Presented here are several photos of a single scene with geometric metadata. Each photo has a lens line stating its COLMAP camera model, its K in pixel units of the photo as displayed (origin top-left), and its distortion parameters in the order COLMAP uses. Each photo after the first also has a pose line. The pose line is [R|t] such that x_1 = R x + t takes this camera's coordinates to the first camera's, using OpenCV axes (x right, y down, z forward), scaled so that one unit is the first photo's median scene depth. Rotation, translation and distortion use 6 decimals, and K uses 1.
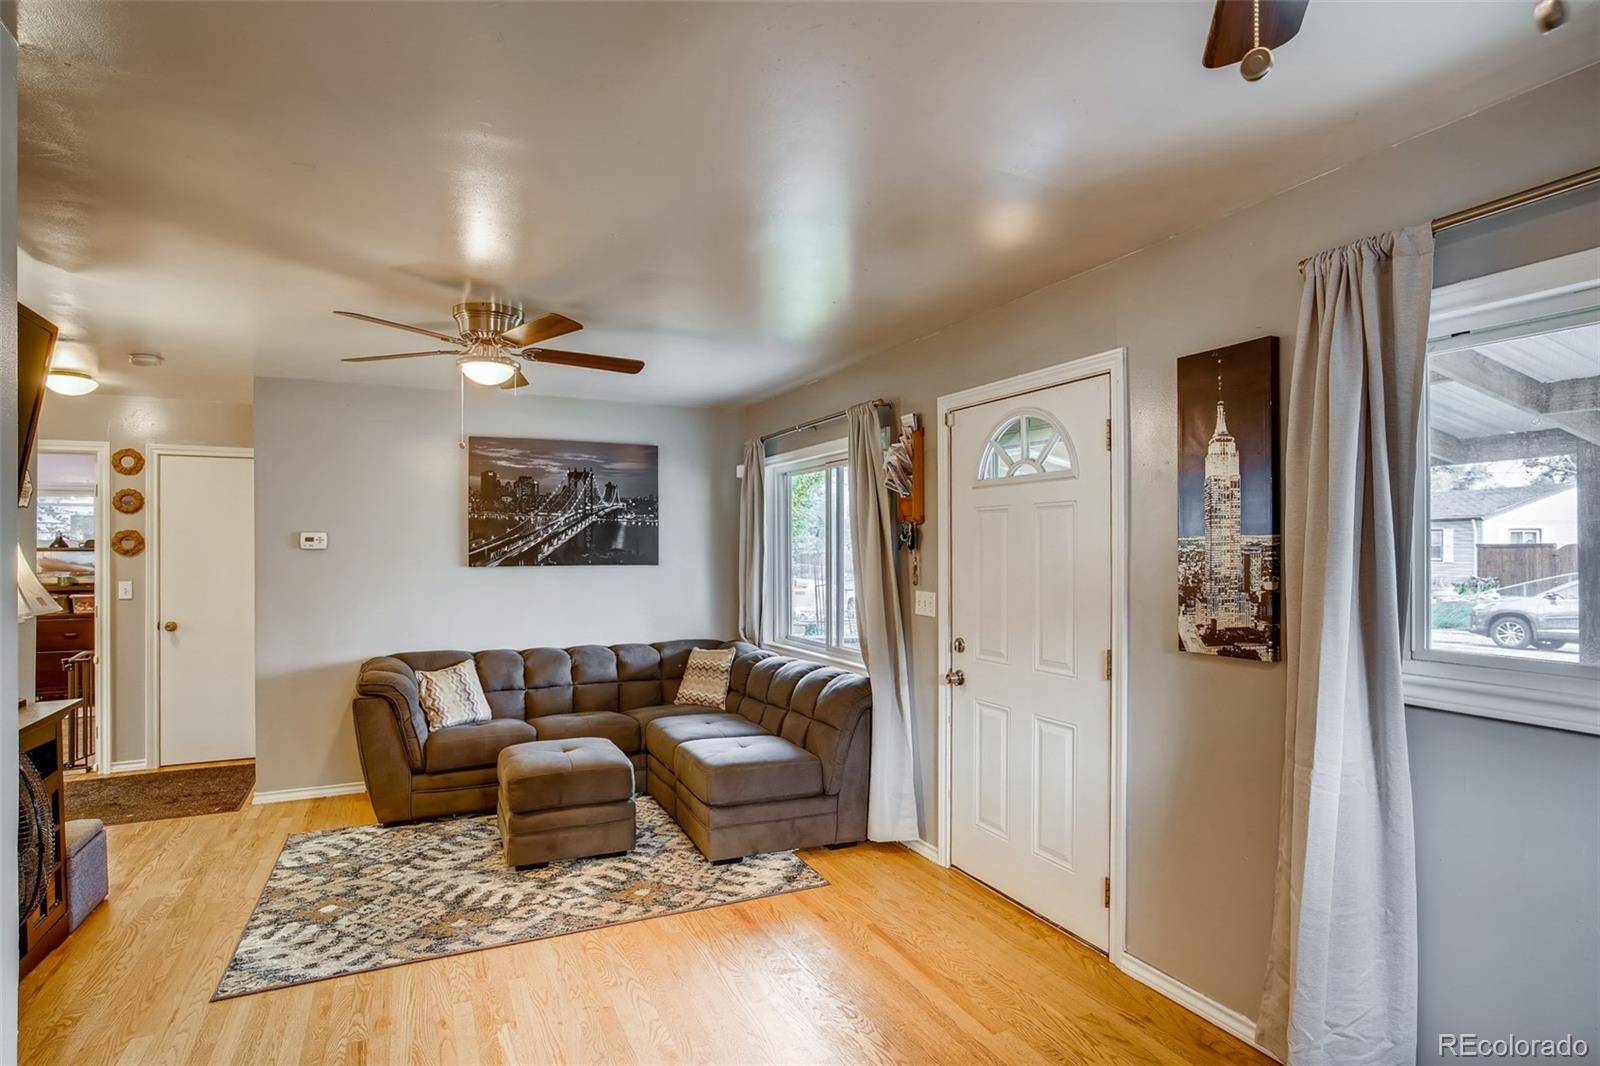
lens RADIAL K [[825.3, 0, 772.4], [0, 825.3, 546.3], [0, 0, 1]] dist [-0.014497, 0.004976]
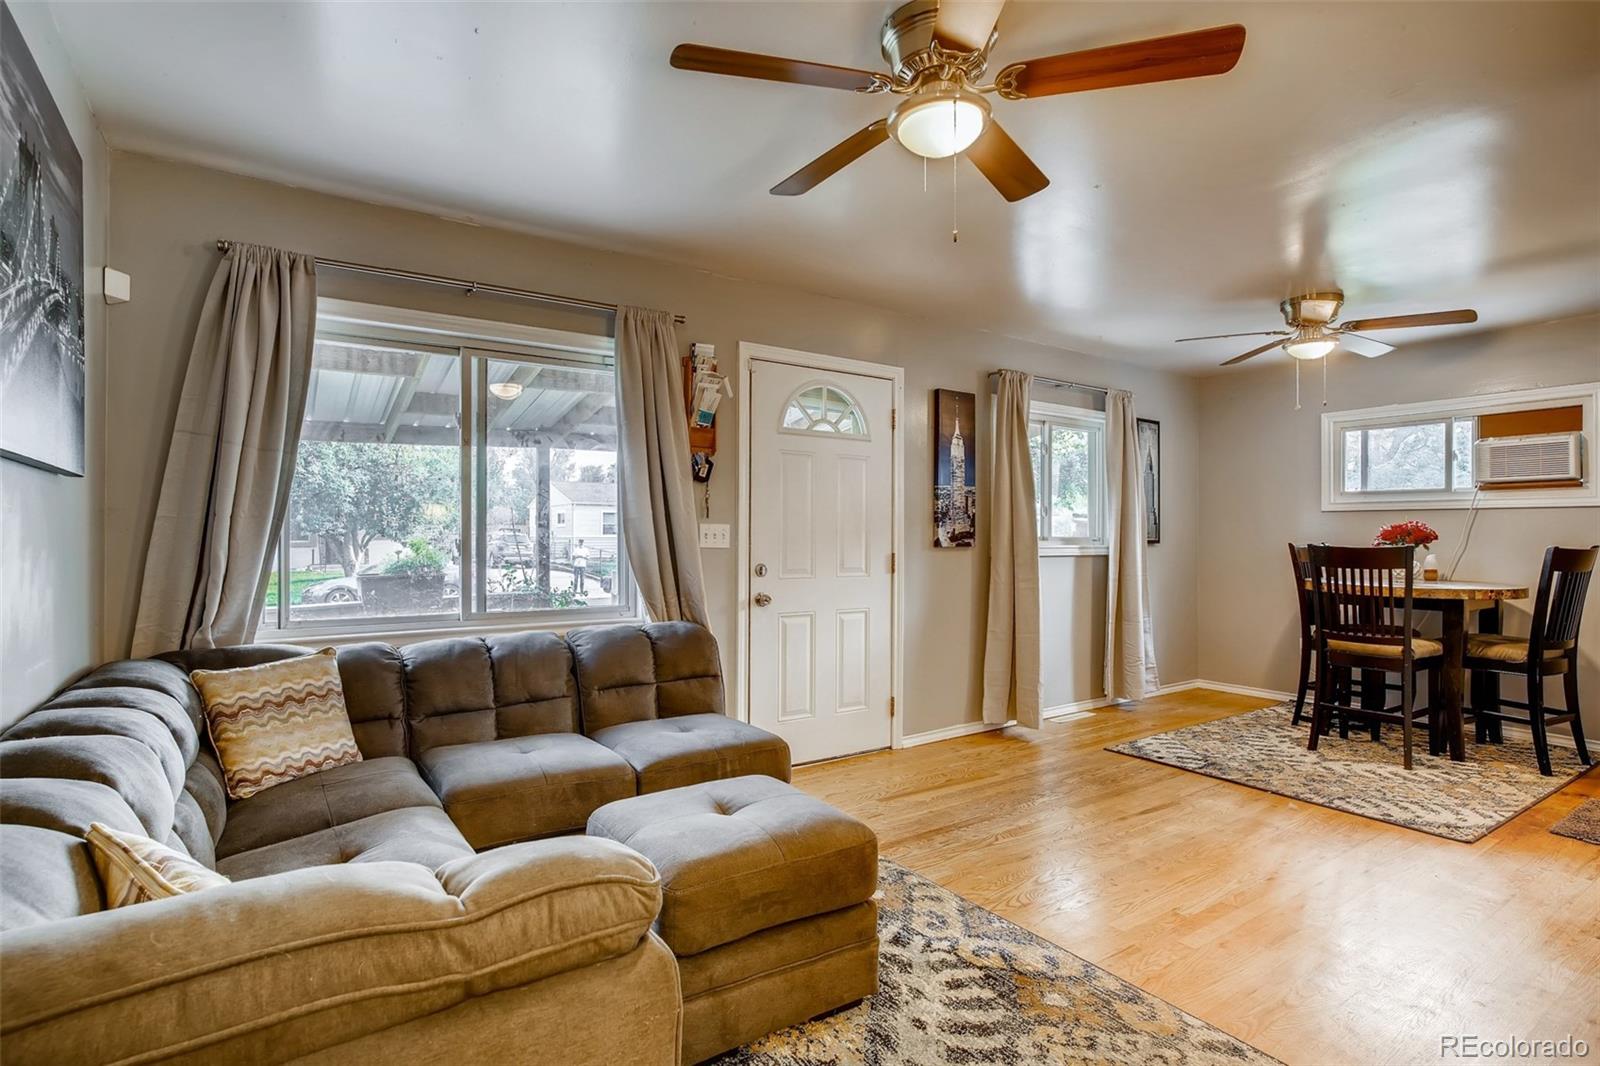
lens RADIAL K [[796.4, 0, 783.3], [0, 796.4, 529.7], [0, 0, 1]] dist [-0.036811, 0.023948]
pose [[-0.167050, 0.012359, 0.985871, -0.992434], [-0.003198, 0.999909, -0.013077, 0.093032], [-0.985943, -0.005338, -0.166995, 1.353858]]
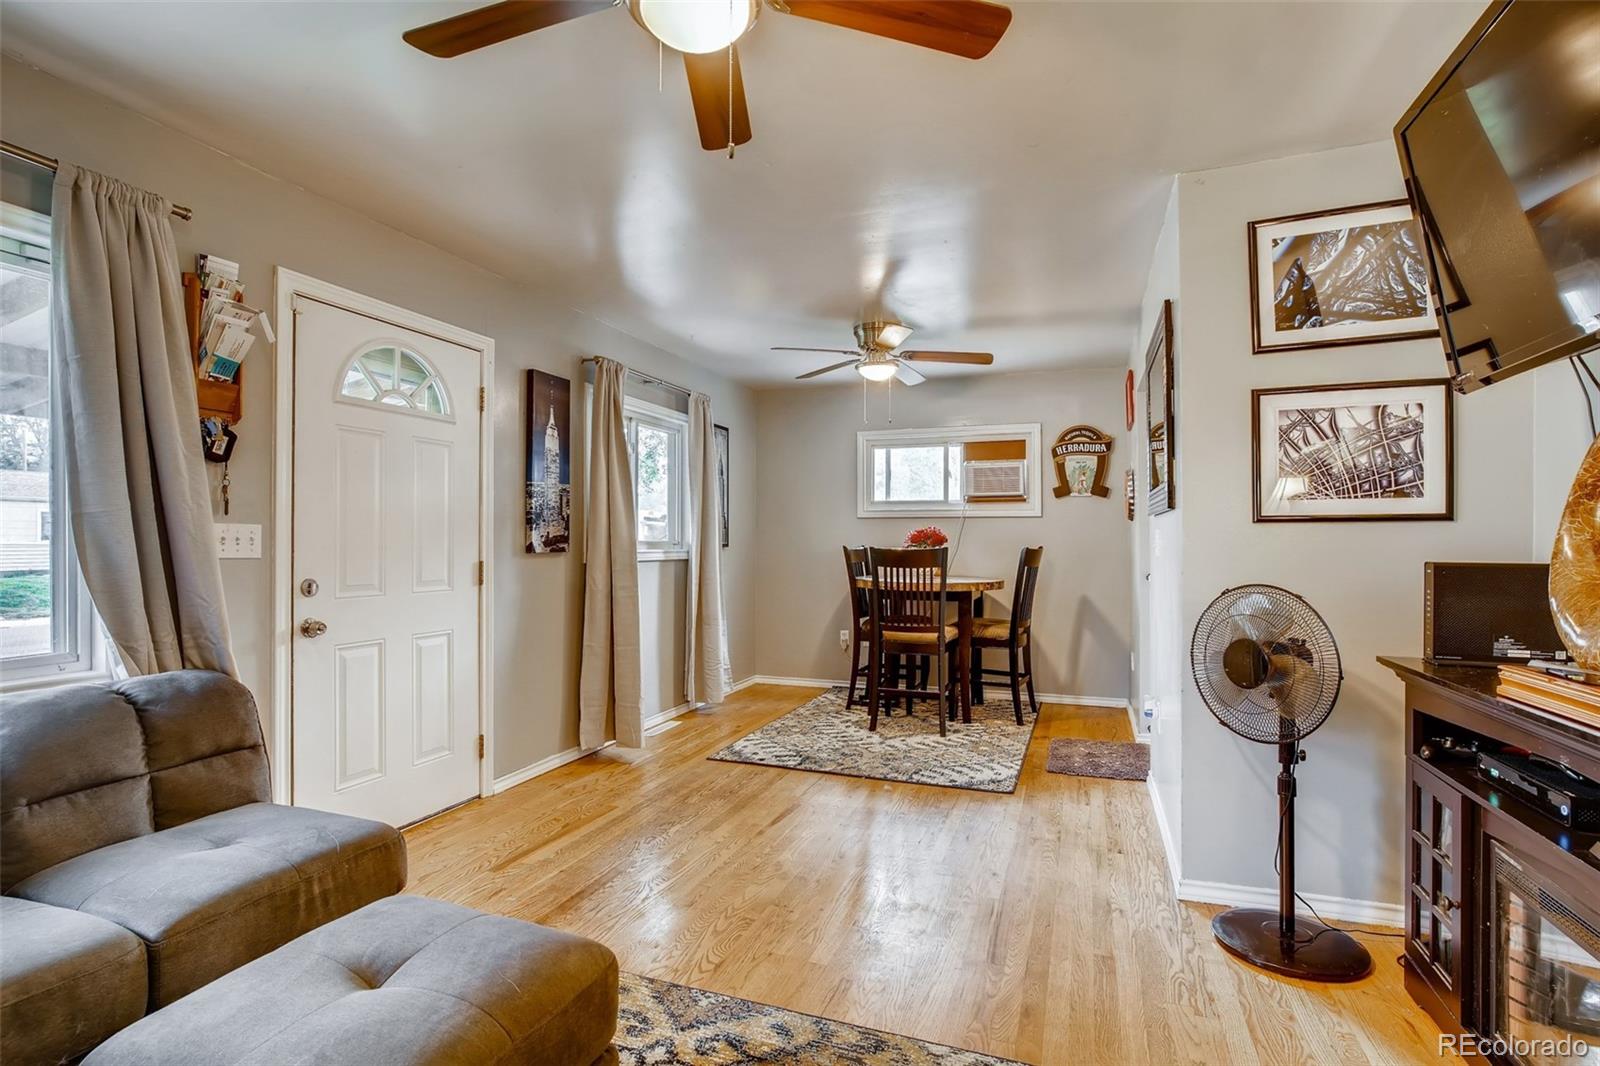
lens RADIAL K [[796.4, 0, 786.2], [0, 796.4, 535.6], [0, 0, 1]] dist [-0.036811, 0.023948]
pose [[-0.704088, 0.010303, 0.710038, -0.773131], [0.003296, 0.999931, -0.011241, 0.092536], [-0.710105, -0.005575, -0.704074, 1.427546]]
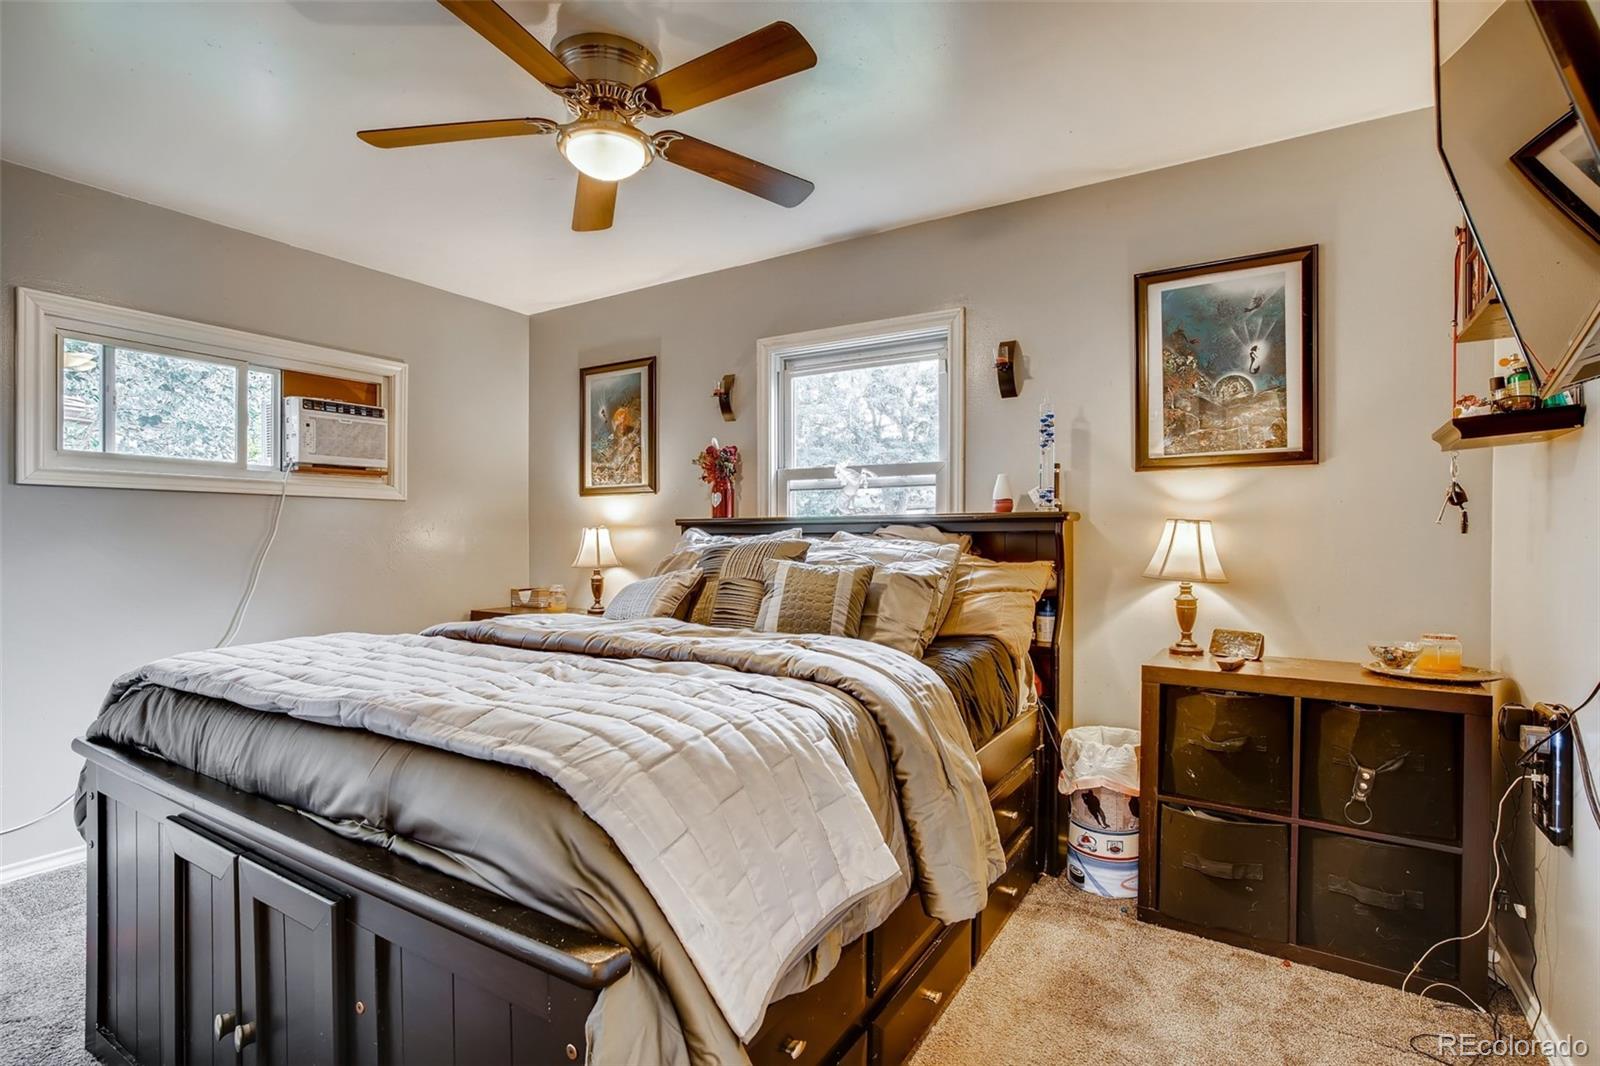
lens RADIAL K [[796.4, 0, 813.4], [0, 796.4, 539.1], [0, 0, 1]] dist [-0.036811, 0.023948]
pose [[-0.839826, -0.005055, -0.542833, 0.262425], [-0.005681, 0.999984, -0.000522, 0.080556], [0.542827, 0.002645, -0.839841, 1.086194]]
